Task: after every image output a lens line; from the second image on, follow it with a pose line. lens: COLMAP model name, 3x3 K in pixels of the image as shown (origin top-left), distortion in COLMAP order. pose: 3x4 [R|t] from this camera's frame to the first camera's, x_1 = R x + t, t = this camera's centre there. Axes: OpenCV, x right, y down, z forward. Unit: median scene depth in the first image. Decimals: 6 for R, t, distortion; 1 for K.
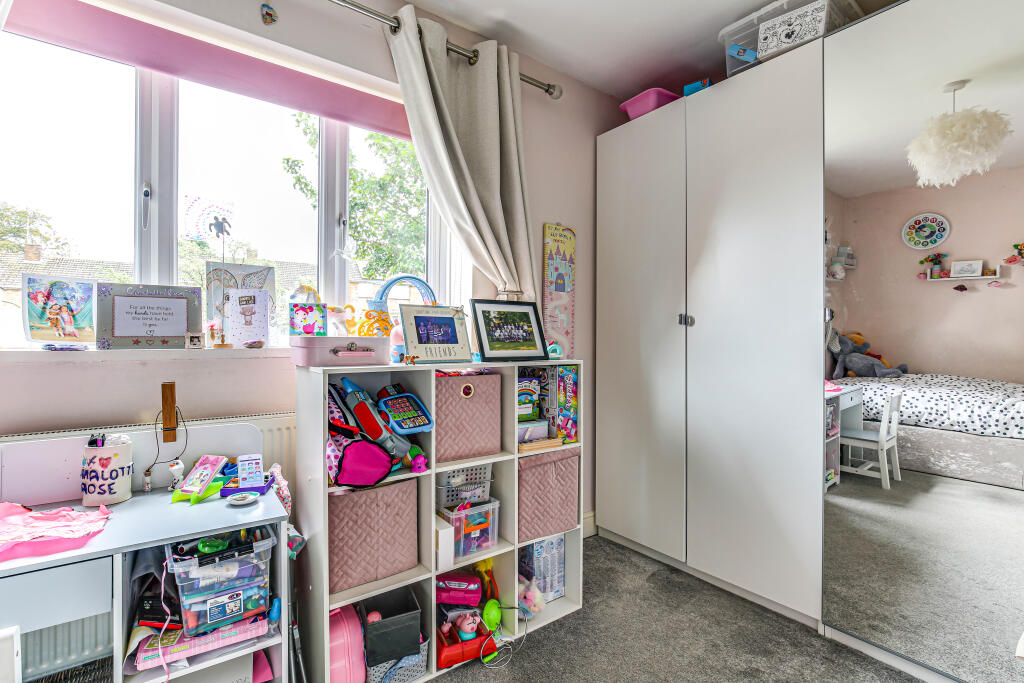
lens RADIAL K [[474.7, 0, 510.5], [0, 474.7, 342.6], [0, 0, 1]] dist [0.001044, -0.000095]
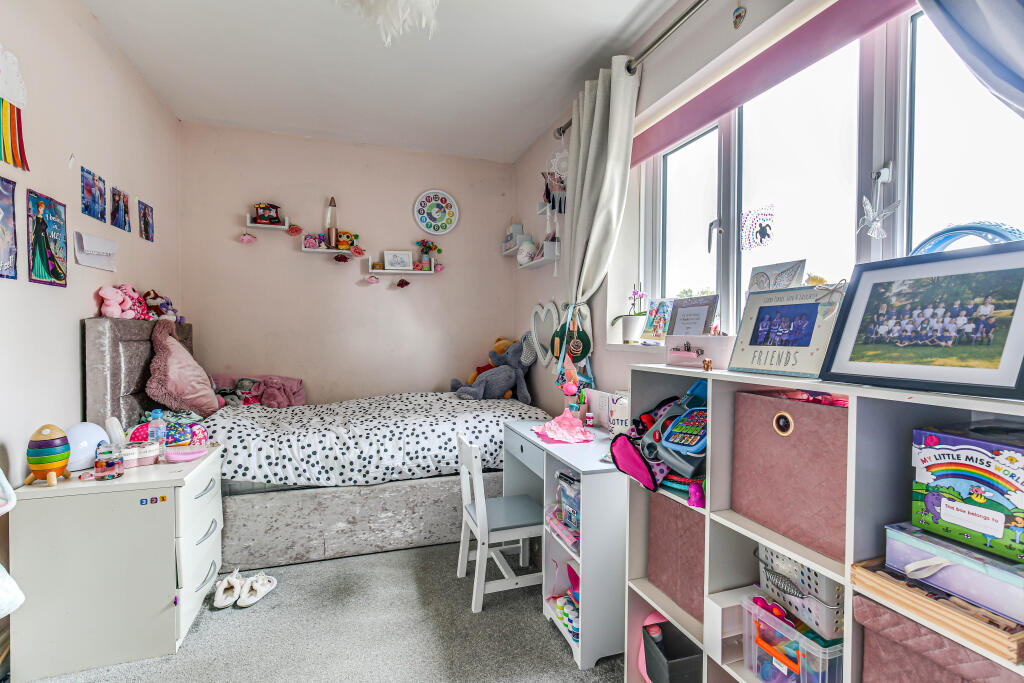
lens RADIAL K [[474.7, 0, 511.4], [0, 474.7, 344.7], [0, 0, 1]] dist [0.001044, -0.000095]
pose [[-0.301150, 0.009169, -0.953533, 0.618838], [-0.021837, 0.999625, 0.016509, -0.001778], [0.953327, 0.025794, -0.300837, 0.888129]]
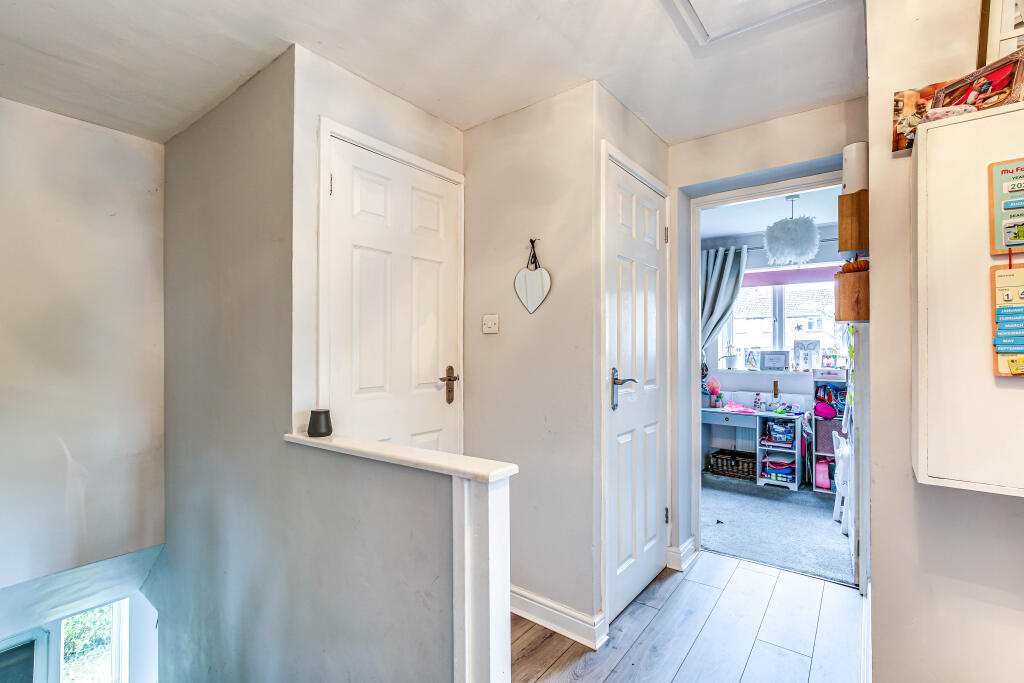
lens RADIAL K [[474.7, 0, 510.9], [0, 474.7, 346.4], [0, 0, 1]] dist [0.001044, -0.000095]
pose [[0.285020, -0.008307, -0.958486, 1.789824], [-0.014487, 0.999811, -0.012973, -0.082404], [0.958412, 0.017583, 0.284845, -1.608161]]
